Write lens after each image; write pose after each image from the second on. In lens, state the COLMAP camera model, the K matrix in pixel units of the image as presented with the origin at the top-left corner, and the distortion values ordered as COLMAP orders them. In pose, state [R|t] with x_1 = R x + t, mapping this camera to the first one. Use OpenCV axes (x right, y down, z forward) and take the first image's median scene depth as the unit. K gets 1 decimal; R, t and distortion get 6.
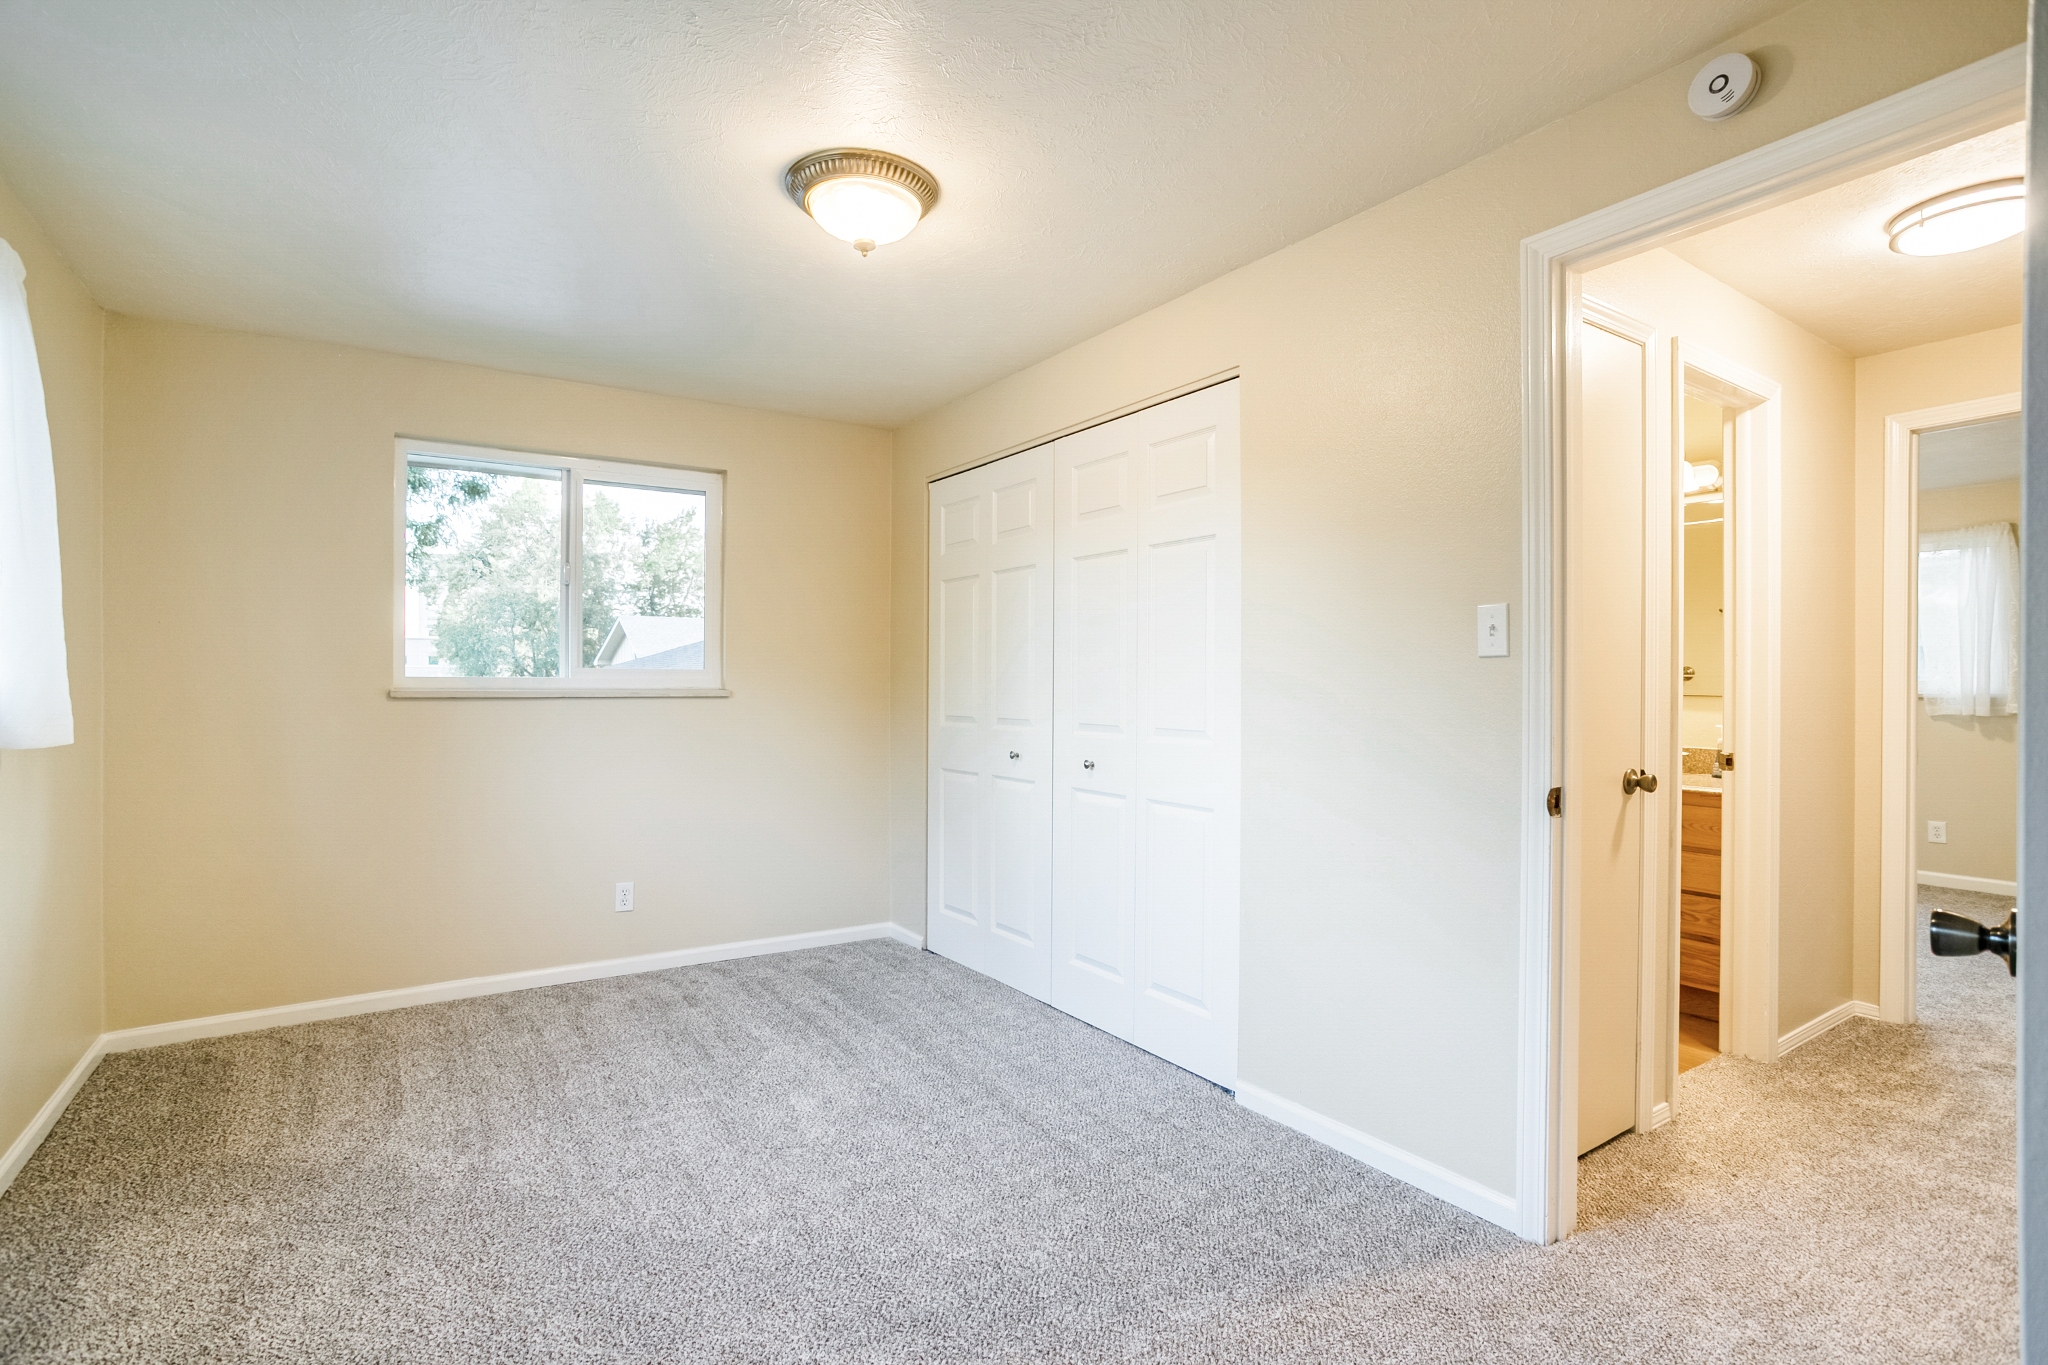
lens RADIAL K [[985.2, 0, 1015.0], [0, 985.2, 689.5], [0, 0, 1]] dist [-0.046965, 0.022820]
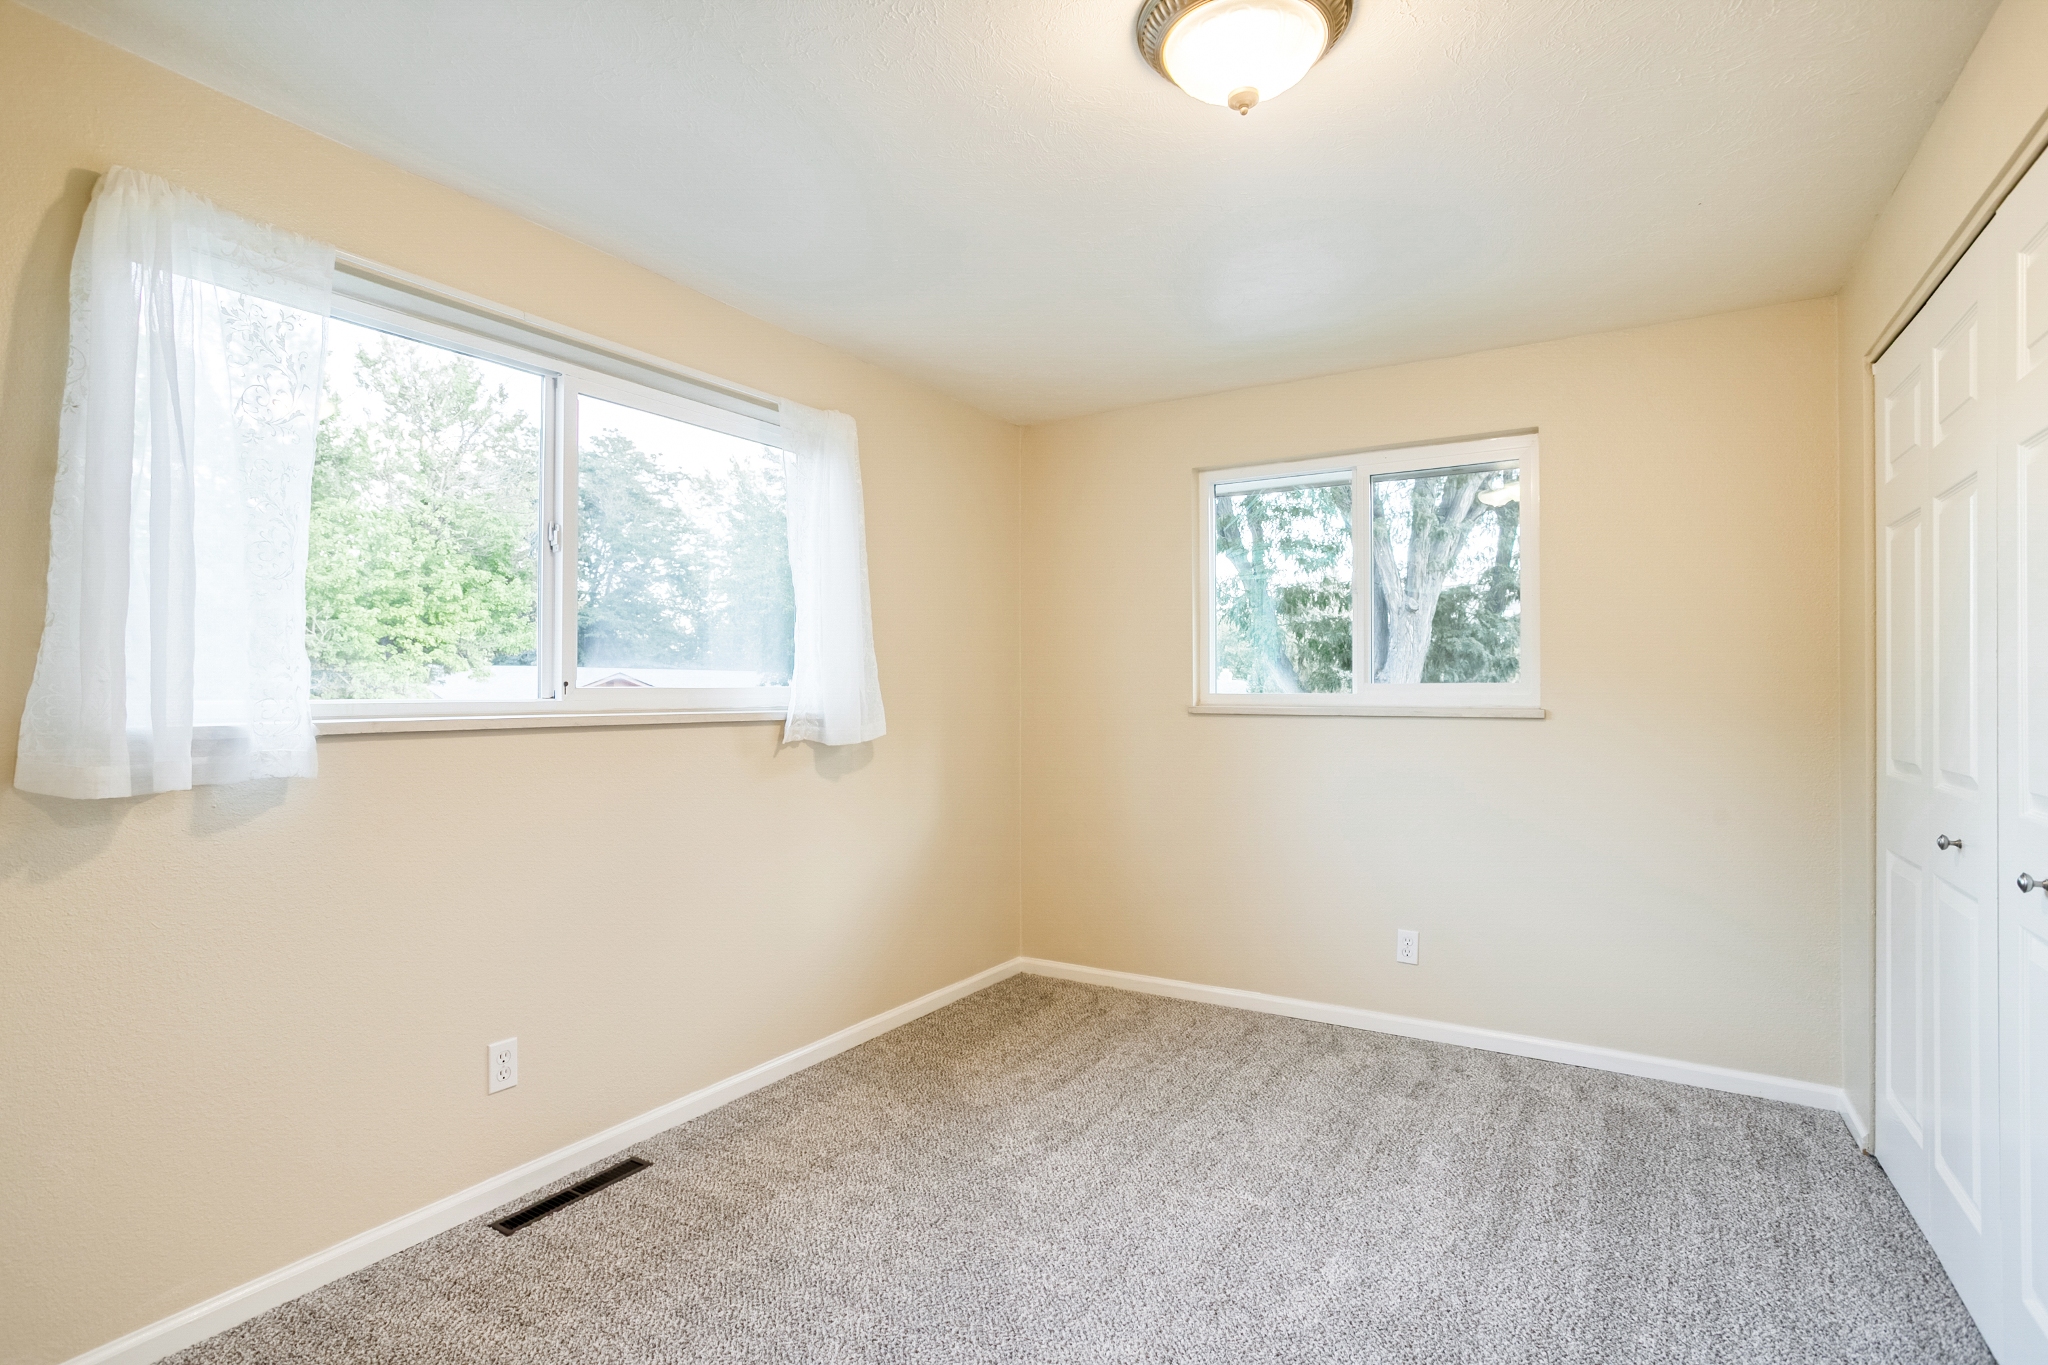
lens RADIAL K [[985.2, 0, 1015.0], [0, 985.2, 689.5], [0, 0, 1]] dist [-0.046965, 0.022820]
pose [[0.404750, -0.005103, -0.914413, 0.300737], [-0.002125, 0.999976, -0.006521, -0.011876], [0.914425, 0.004583, 0.404730, 0.389339]]
